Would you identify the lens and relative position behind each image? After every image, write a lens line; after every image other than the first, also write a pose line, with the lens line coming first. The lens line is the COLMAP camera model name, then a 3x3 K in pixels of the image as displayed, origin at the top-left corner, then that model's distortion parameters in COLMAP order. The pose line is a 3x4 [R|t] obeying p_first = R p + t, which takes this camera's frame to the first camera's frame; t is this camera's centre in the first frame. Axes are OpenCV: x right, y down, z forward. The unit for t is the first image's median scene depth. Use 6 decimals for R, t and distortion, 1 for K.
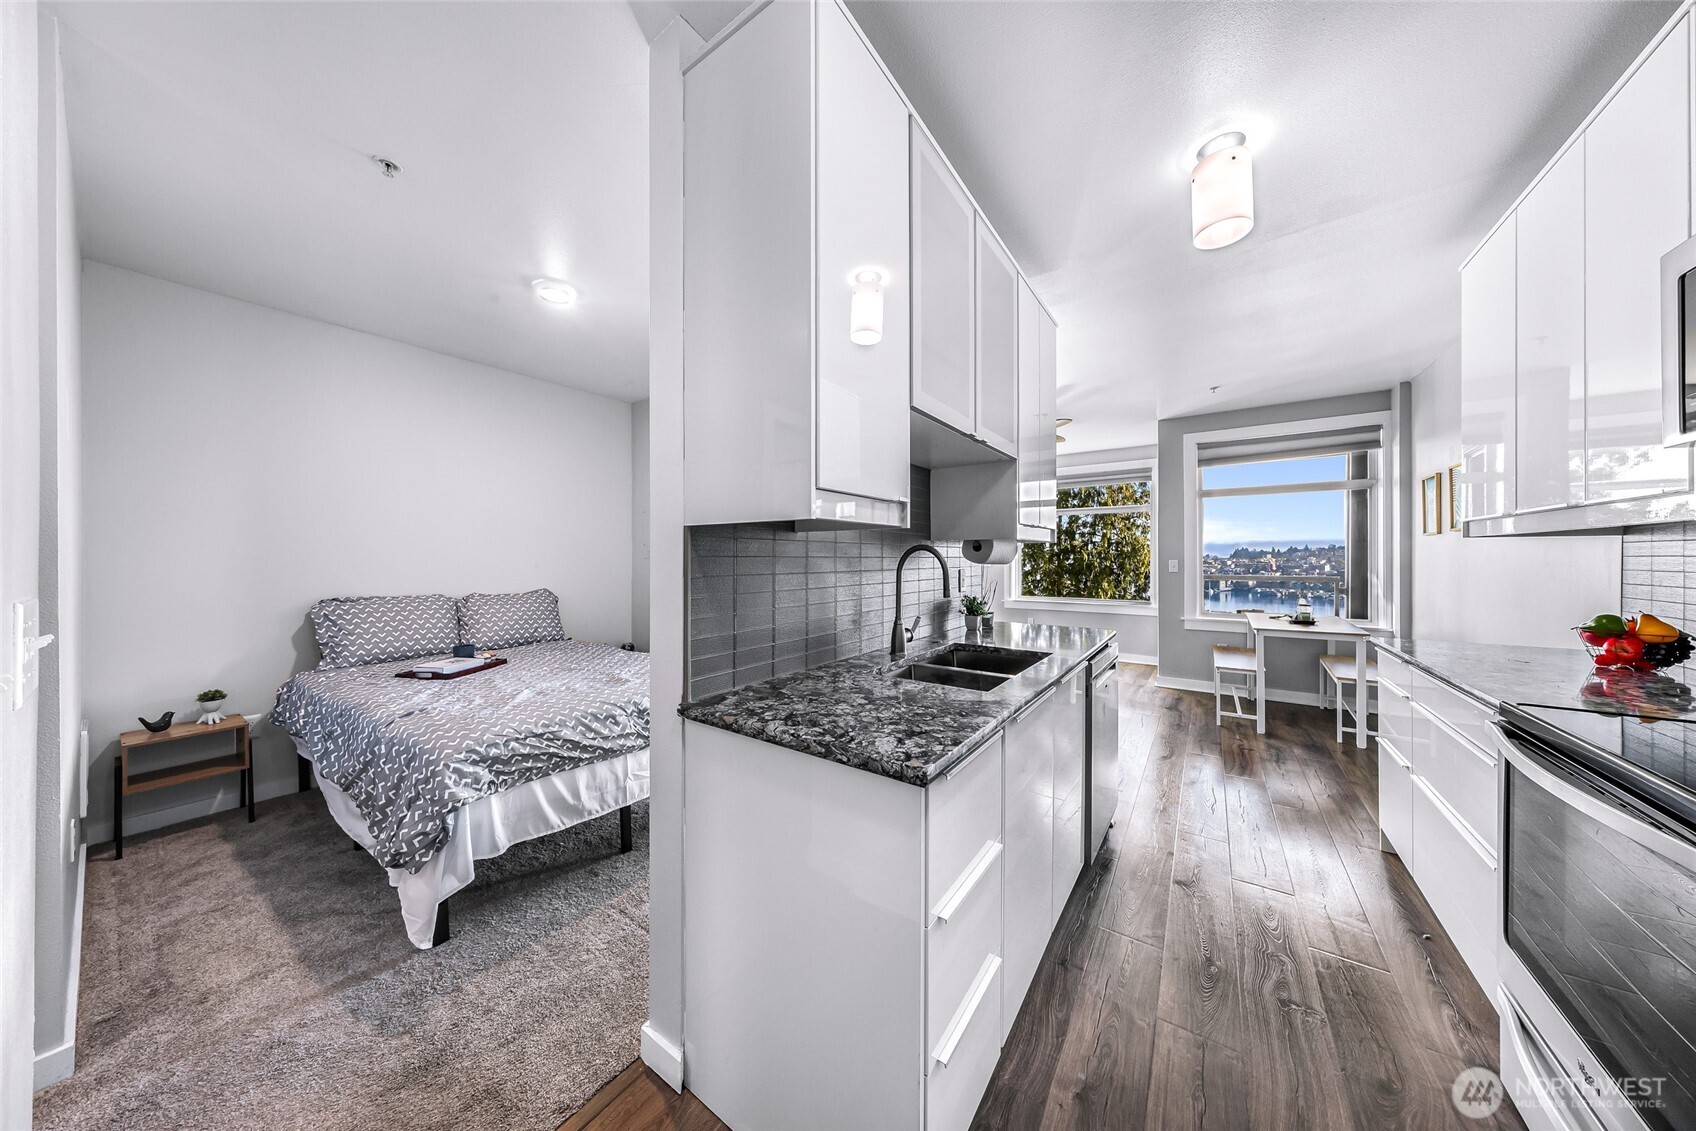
lens RADIAL K [[551.1, 0, 829.8], [0, 551.1, 552.7], [0, 0, 1]] dist [0.000932, -0.000229]
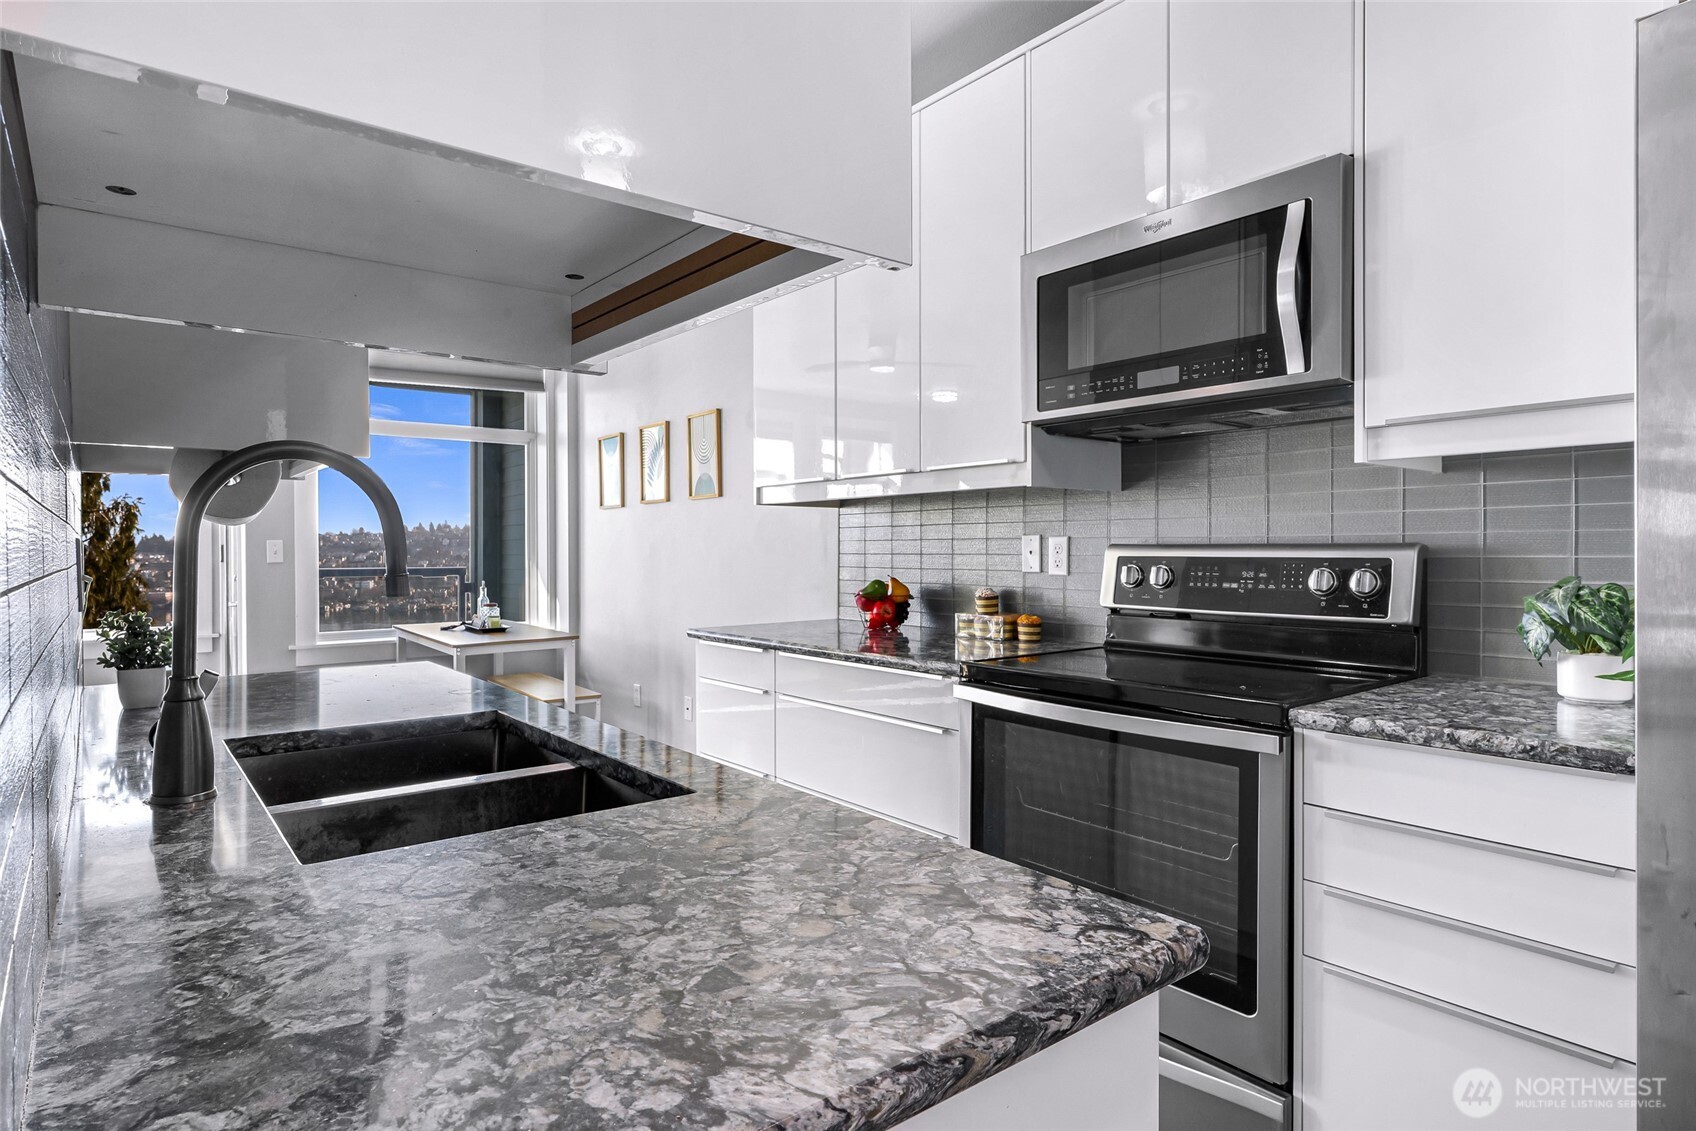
lens RADIAL K [[925.7, 0, 889.0], [0, 925.7, 559.1], [0, 0, 1]] dist [0.007558, 0.002776]
pose [[0.247494, -0.012672, 0.968806, -0.207195], [-0.003171, 0.999899, 0.013888, 0.032588], [-0.968884, -0.006510, 0.247429, 0.370702]]
